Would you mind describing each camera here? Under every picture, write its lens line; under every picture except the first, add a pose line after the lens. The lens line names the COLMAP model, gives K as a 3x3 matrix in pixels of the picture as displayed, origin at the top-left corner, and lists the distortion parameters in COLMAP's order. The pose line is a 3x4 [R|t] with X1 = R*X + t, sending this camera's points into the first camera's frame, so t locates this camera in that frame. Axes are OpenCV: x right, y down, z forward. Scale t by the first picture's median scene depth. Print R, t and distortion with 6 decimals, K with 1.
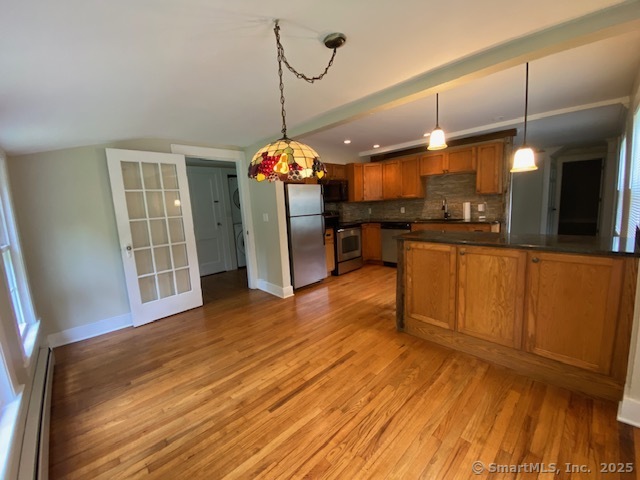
lens RADIAL K [[263.5, 0, 300.5], [0, 263.5, 244.3], [0, 0, 1]] dist [-0.020000, -0.000603]
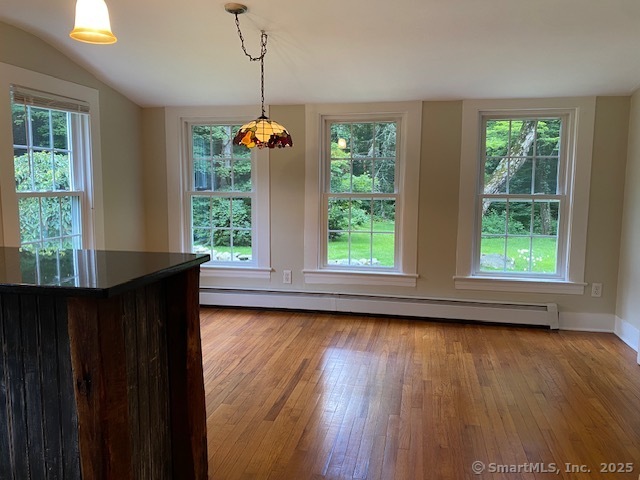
lens RADIAL K [[505.2, 0, 320.0], [0, 505.2, 240.0], [0, 0, 1]] dist [0.012564, 0.003378]
pose [[-0.797856, 0.118789, -0.591029, 0.453717], [-0.053028, 0.962765, 0.265088, -0.166530], [0.600511, 0.242843, -0.761849, 1.140620]]
